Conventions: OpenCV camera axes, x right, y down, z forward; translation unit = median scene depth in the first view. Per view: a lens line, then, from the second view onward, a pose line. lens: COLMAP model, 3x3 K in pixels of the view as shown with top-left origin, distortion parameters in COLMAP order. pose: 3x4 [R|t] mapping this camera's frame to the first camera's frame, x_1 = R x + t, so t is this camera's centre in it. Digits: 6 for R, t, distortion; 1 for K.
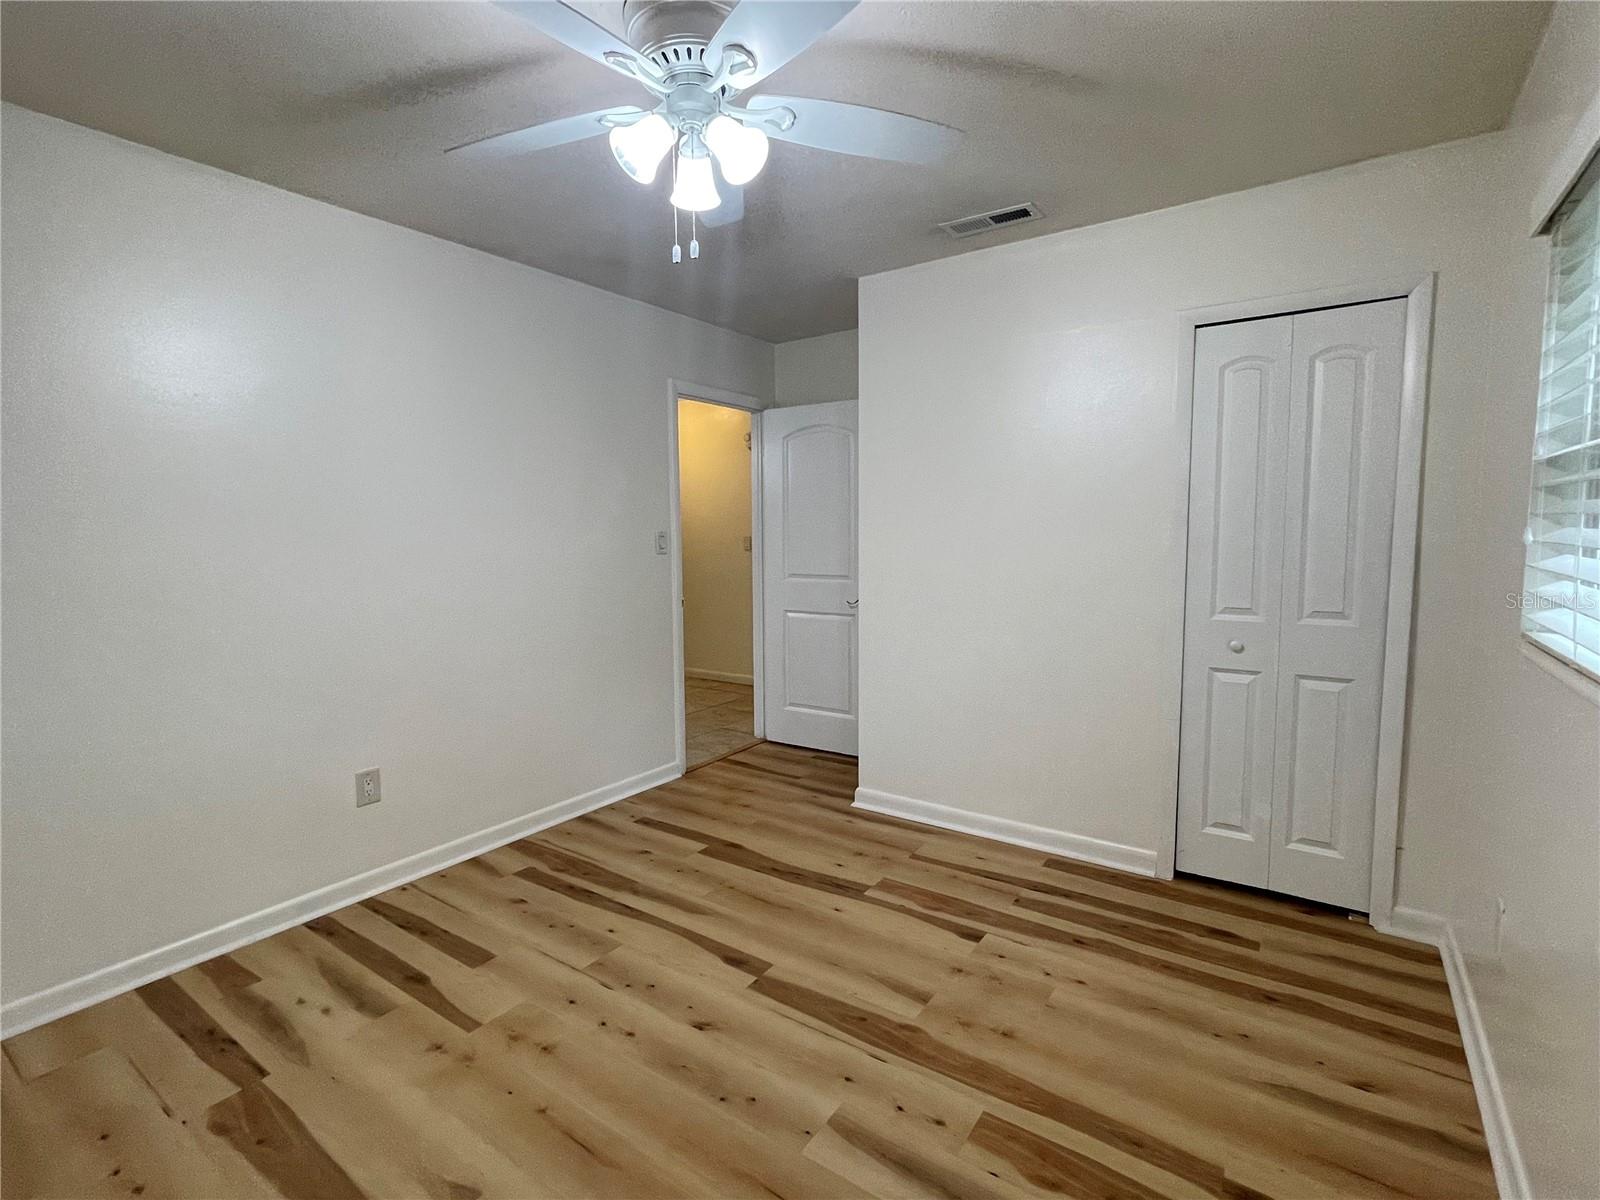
lens RADIAL K [[763.1, 0, 794.8], [0, 763.1, 598.4], [0, 0, 1]] dist [0.001767, 0.001770]
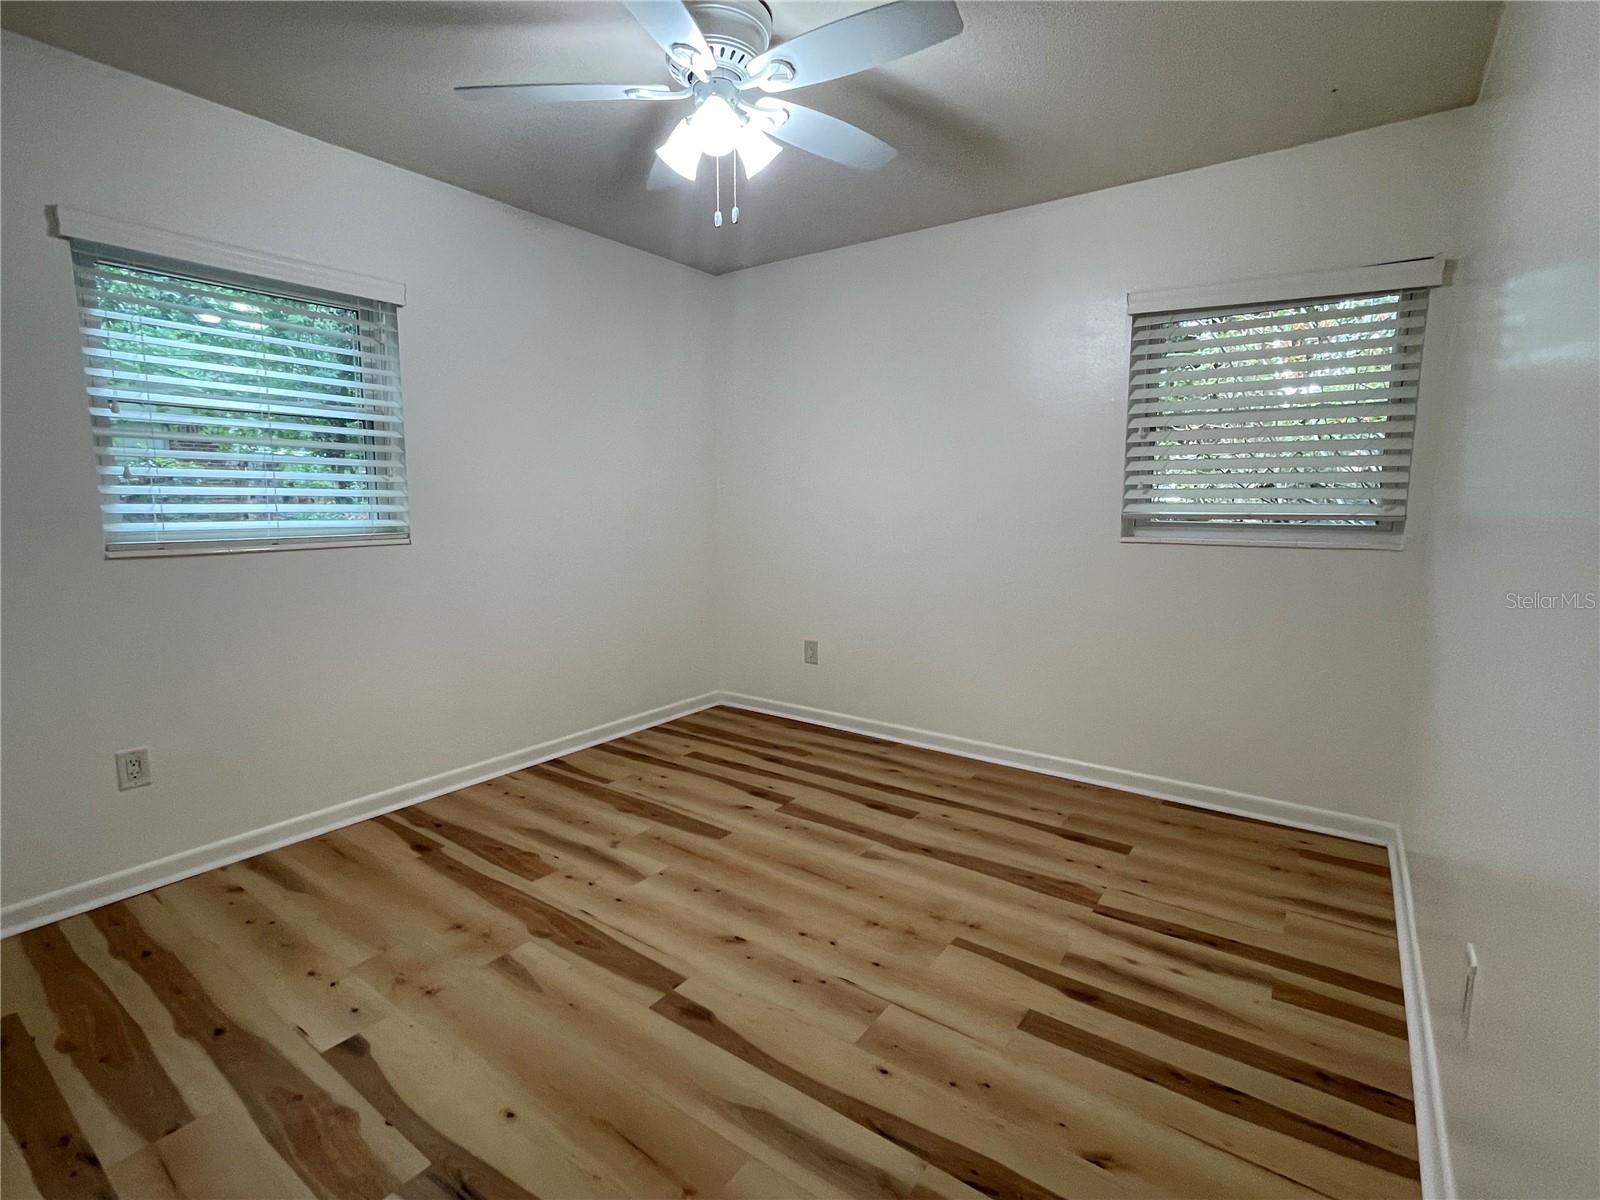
lens RADIAL K [[763.1, 0, 802.0], [0, 763.1, 597.1], [0, 0, 1]] dist [0.001767, 0.001770]
pose [[-0.999921, 0.009733, 0.007890, -0.213474], [0.011263, 0.974124, 0.225733, -0.121564], [-0.005489, 0.225804, -0.974157, 1.822717]]
